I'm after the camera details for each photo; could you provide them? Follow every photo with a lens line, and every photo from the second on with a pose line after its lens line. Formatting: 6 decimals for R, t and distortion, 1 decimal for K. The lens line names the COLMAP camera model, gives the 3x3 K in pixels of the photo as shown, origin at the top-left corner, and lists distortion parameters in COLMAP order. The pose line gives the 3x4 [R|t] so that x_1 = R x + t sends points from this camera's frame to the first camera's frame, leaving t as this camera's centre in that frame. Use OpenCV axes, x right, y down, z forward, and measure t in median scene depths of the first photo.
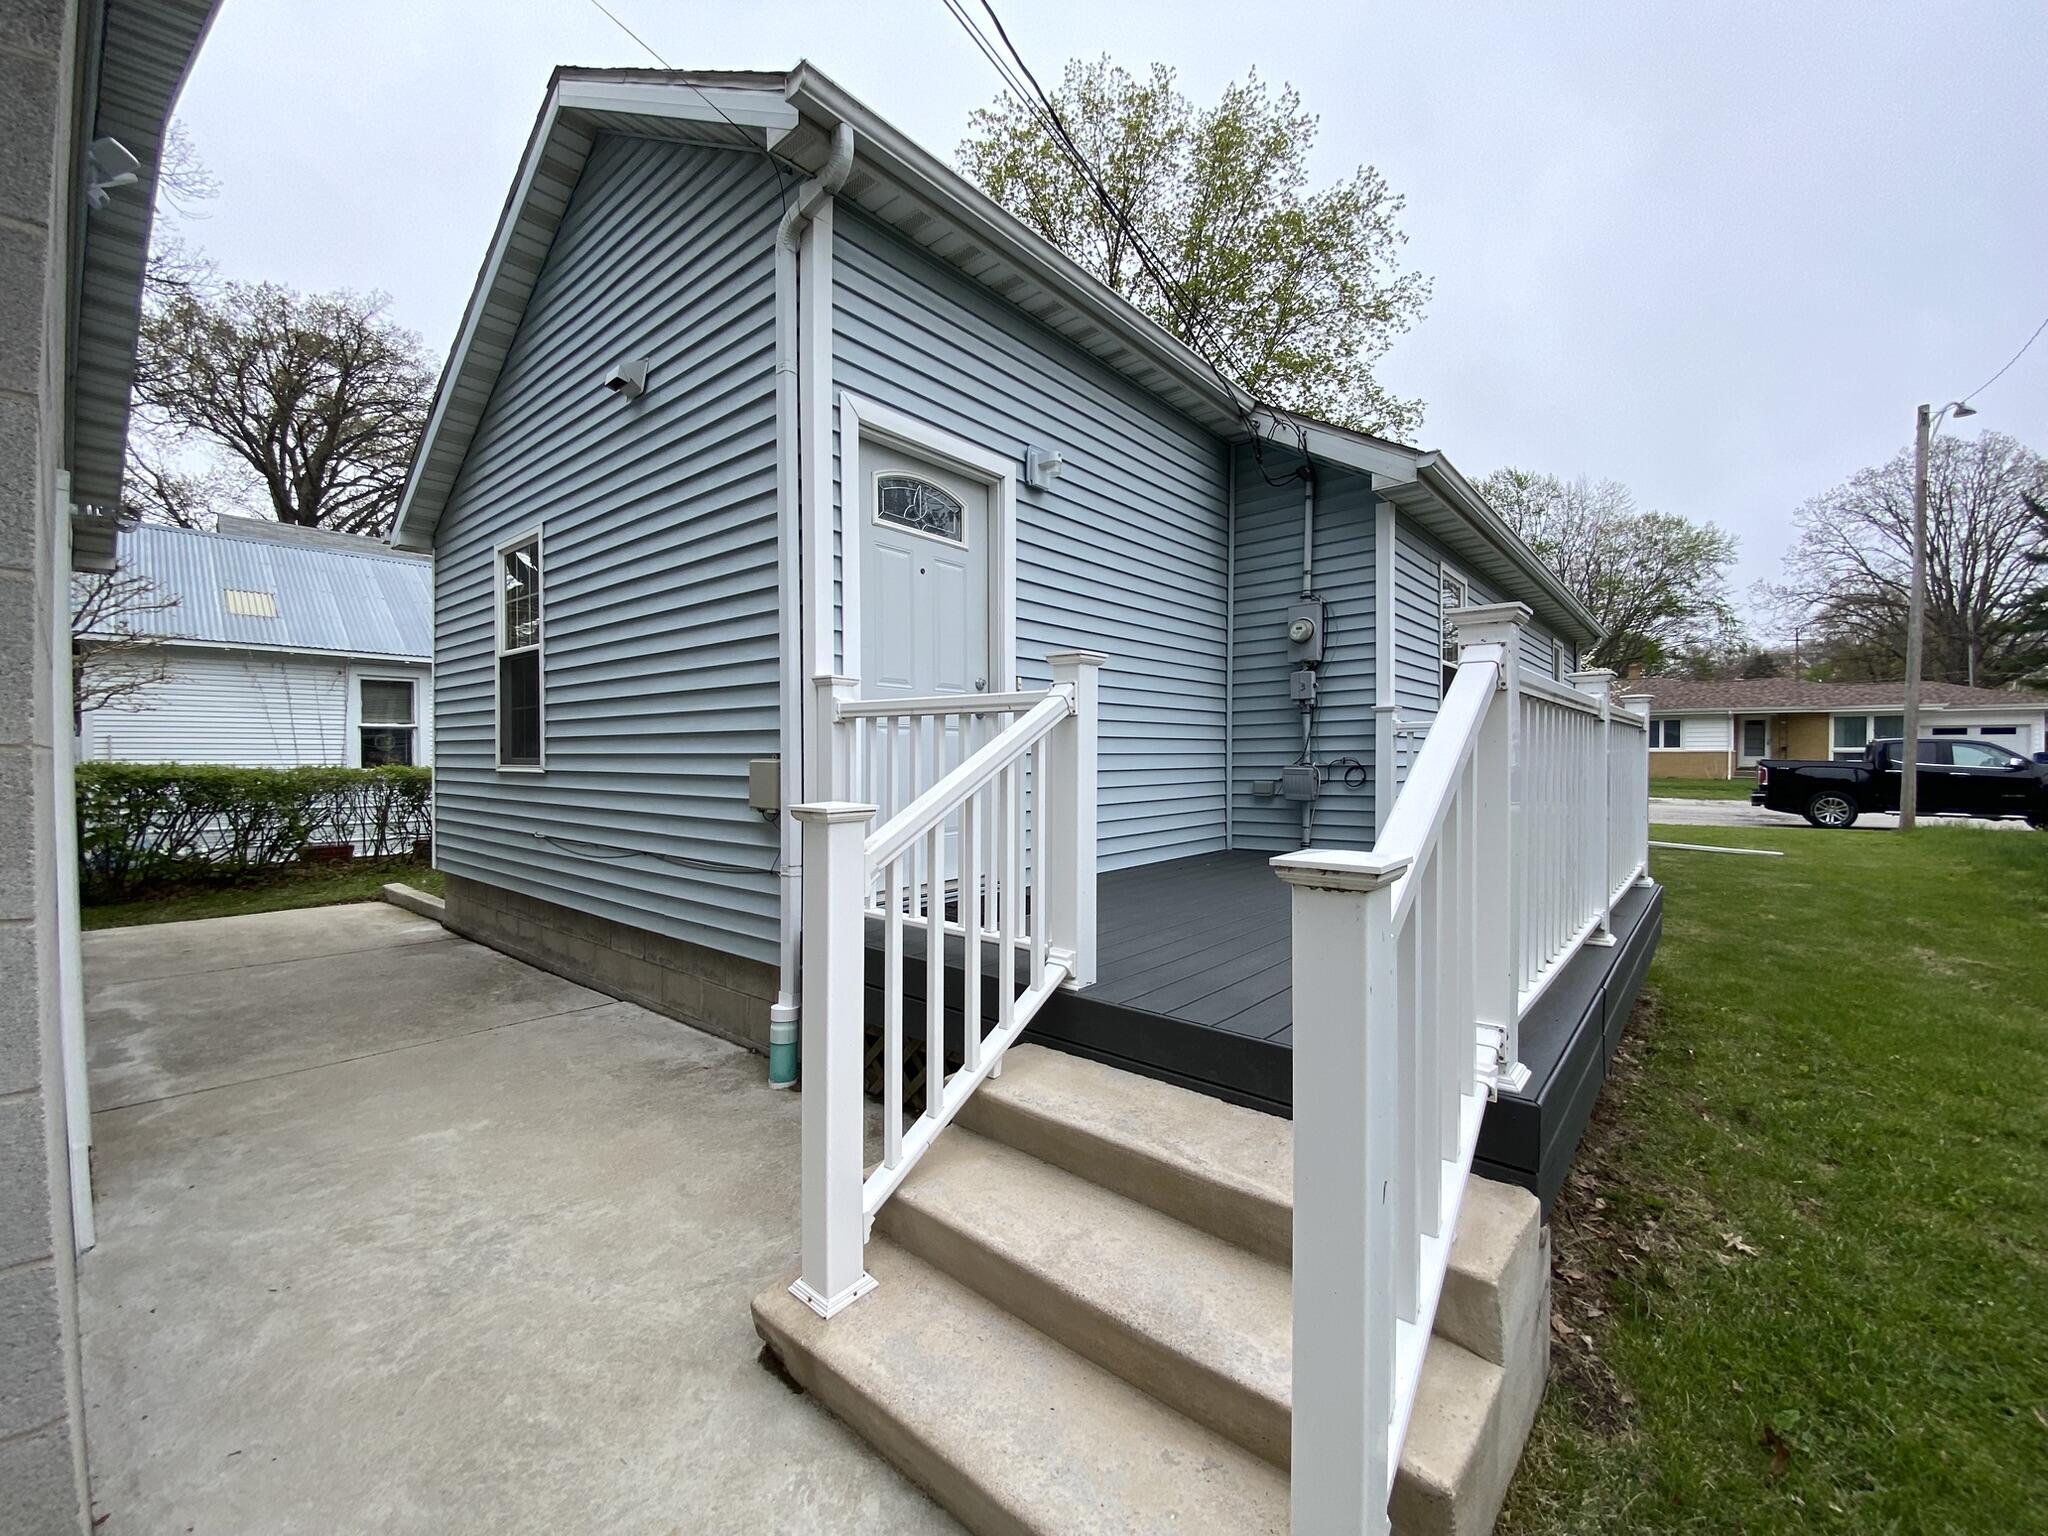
lens RADIAL K [[834.6, 0, 1011.5], [0, 834.6, 777.8], [0, 0, 1]] dist [0.012374, -0.016100]
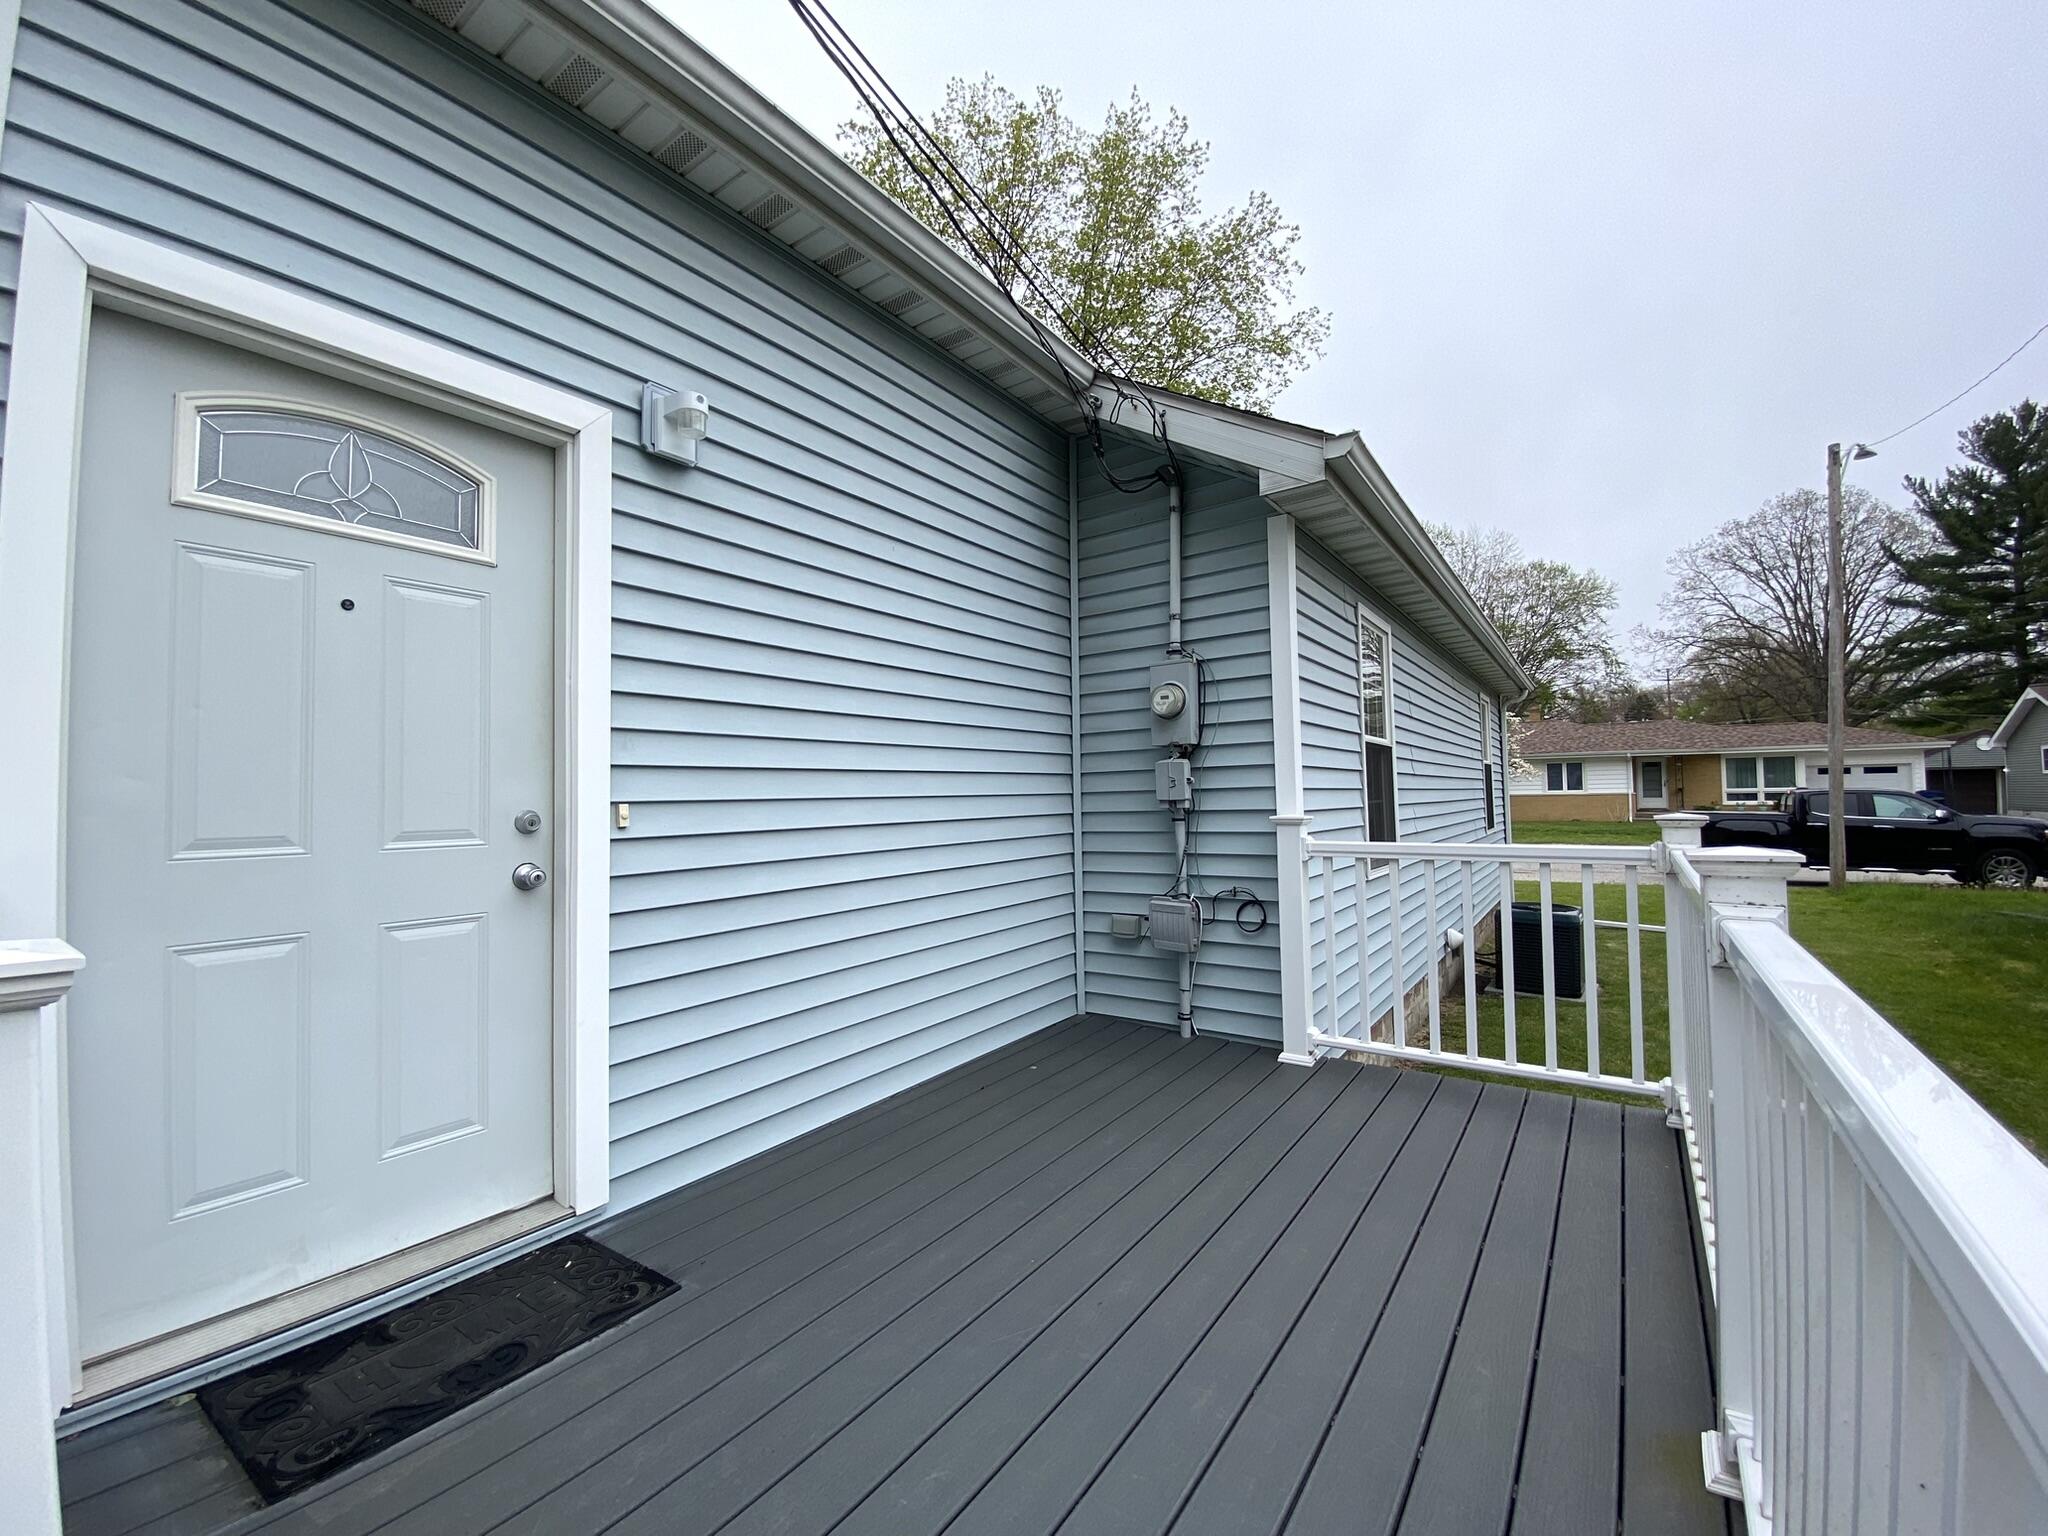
lens RADIAL K [[834.6, 0, 1015.4], [0, 834.6, 774.2], [0, 0, 1]] dist [0.012374, -0.016100]
pose [[0.995713, -0.012359, 0.091671, 0.151613], [0.017147, 0.998520, -0.051620, -0.078499], [-0.090897, 0.052971, 0.994450, 0.320940]]
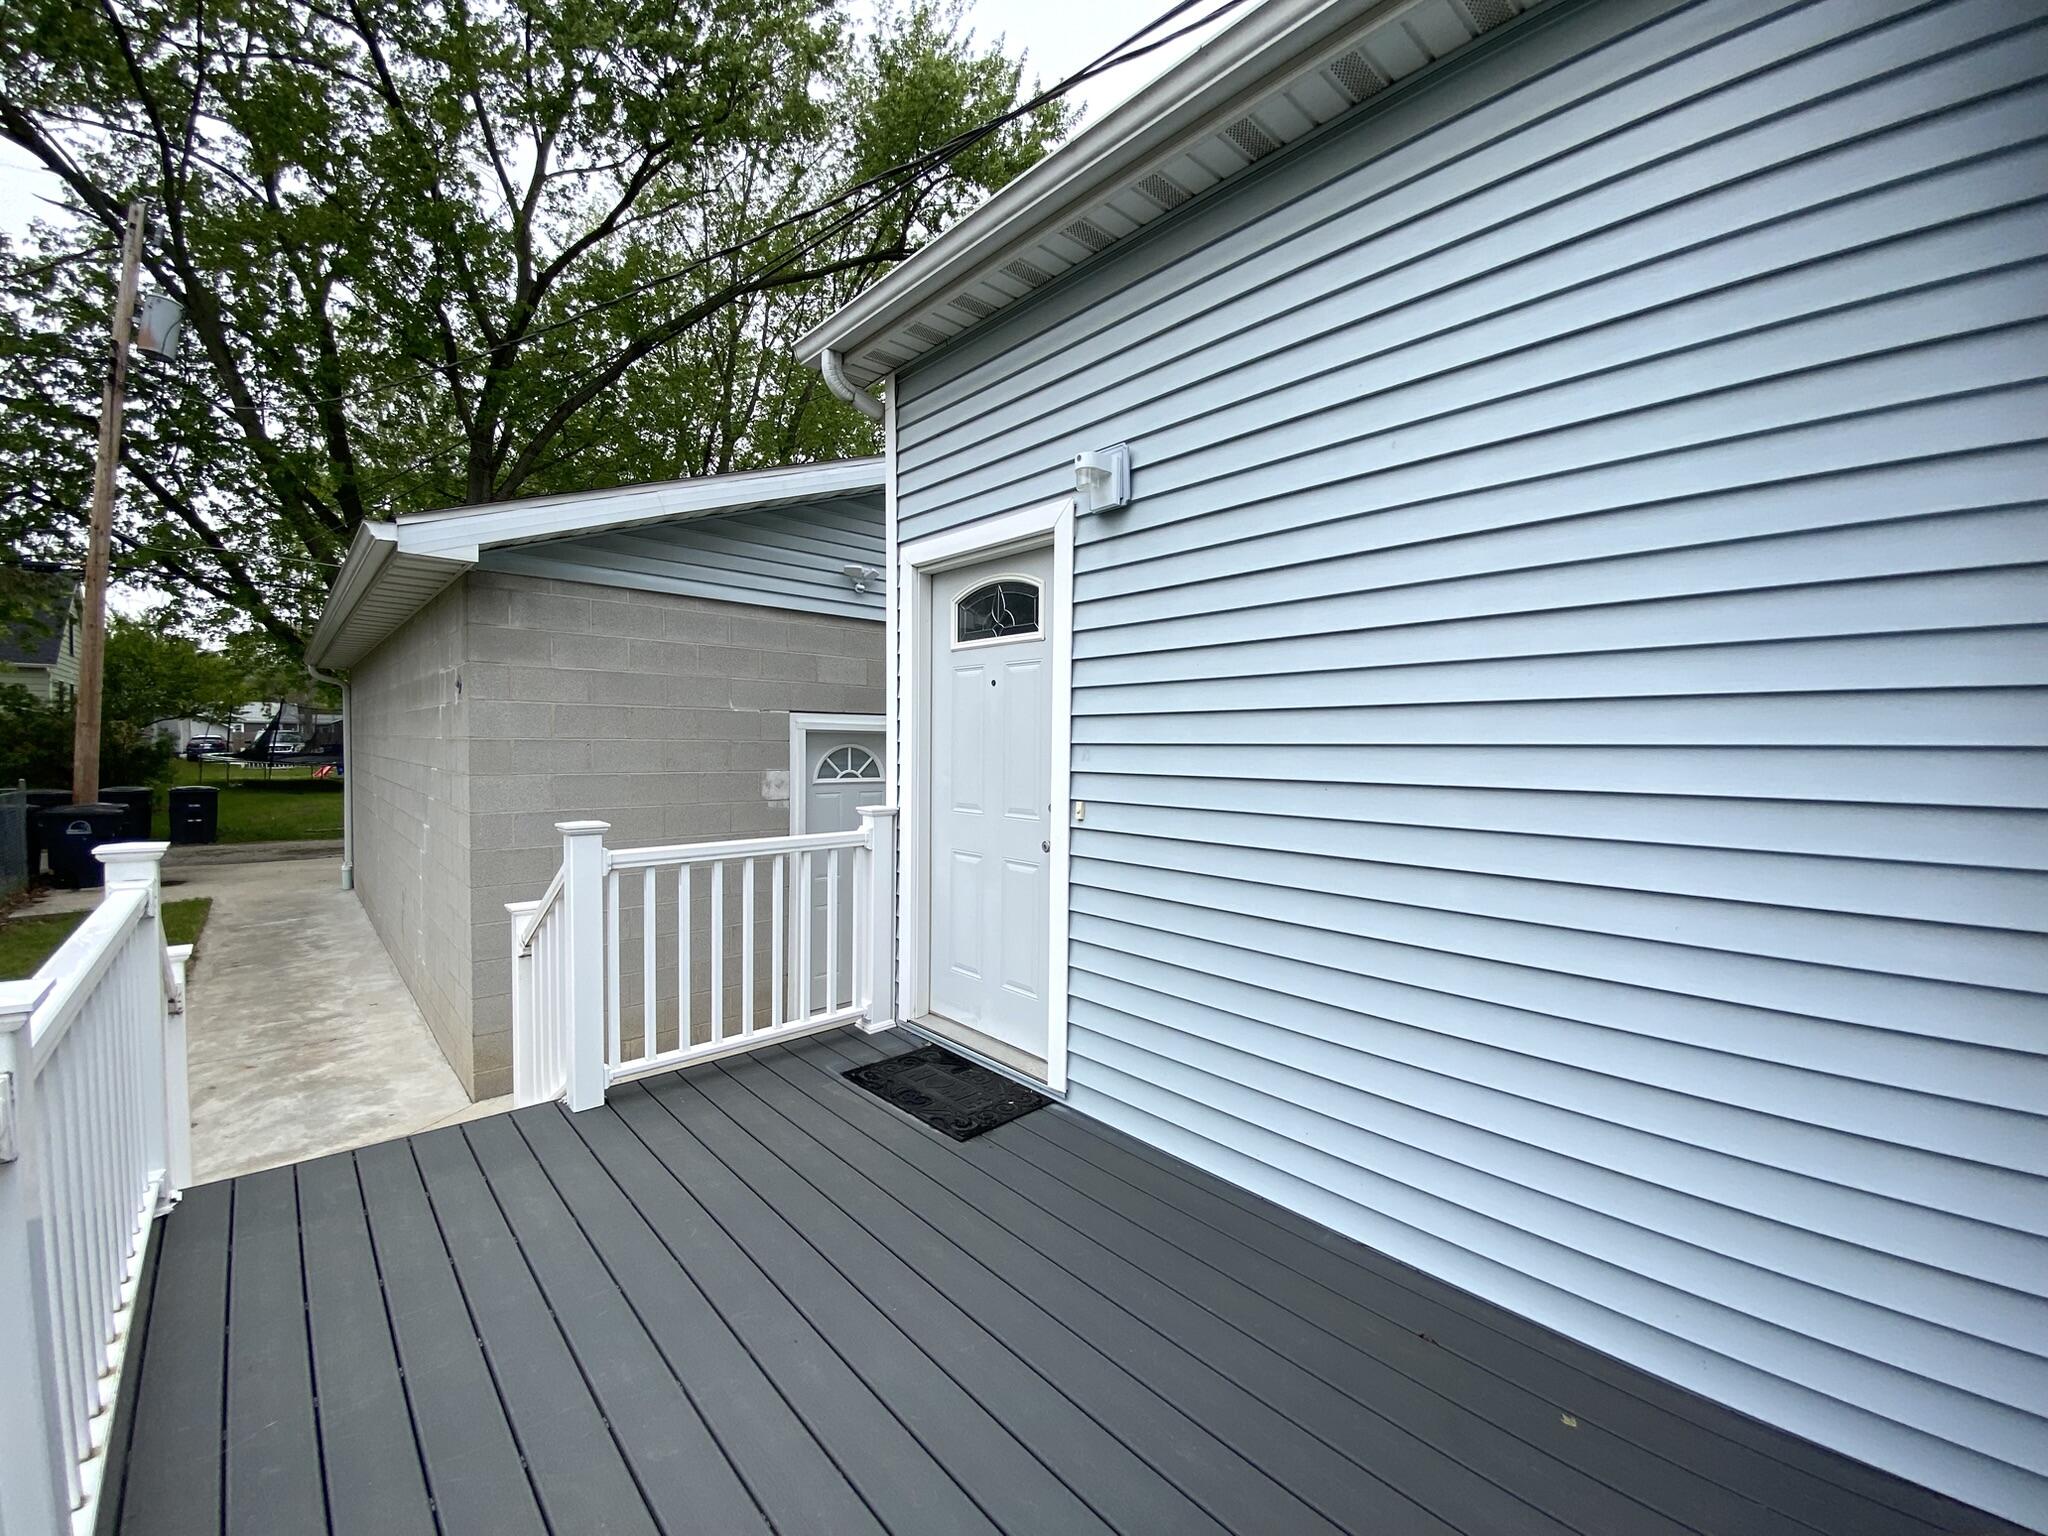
lens RADIAL K [[834.6, 0, 1049.1], [0, 834.6, 767.0], [0, 0, 1]] dist [0.012374, -0.016100]
pose [[-0.113346, 0.027652, -0.993171, 0.507882], [-0.033311, 0.998945, 0.031615, -0.124620], [0.992997, 0.036667, -0.112306, 0.766648]]
